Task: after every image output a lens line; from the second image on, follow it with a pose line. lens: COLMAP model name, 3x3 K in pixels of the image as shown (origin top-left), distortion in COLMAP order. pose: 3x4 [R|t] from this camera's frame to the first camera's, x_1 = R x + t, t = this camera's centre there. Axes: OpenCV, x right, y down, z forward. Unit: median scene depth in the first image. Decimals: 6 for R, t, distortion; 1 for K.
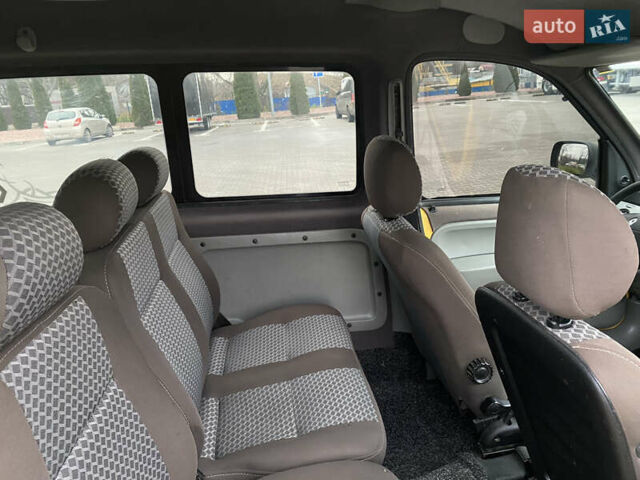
lens RADIAL K [[486.9, 0, 318.2], [0, 486.9, 243.1], [0, 0, 1]] dist [0.030009, -0.026555]
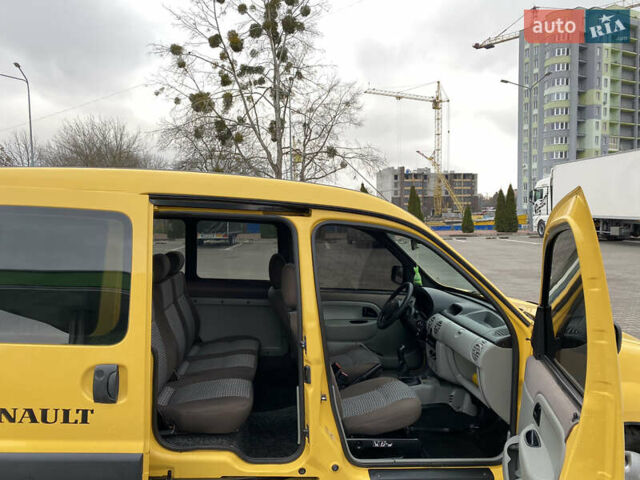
lens RADIAL K [[486.9, 0, 319.0], [0, 486.9, 237.8], [0, 0, 1]] dist [0.030009, -0.026555]
pose [[0.996067, 0.079357, -0.039409, 0.311368], [-0.086732, 0.964215, -0.250534, 0.204271], [0.018117, 0.252967, 0.967305, -0.946697]]
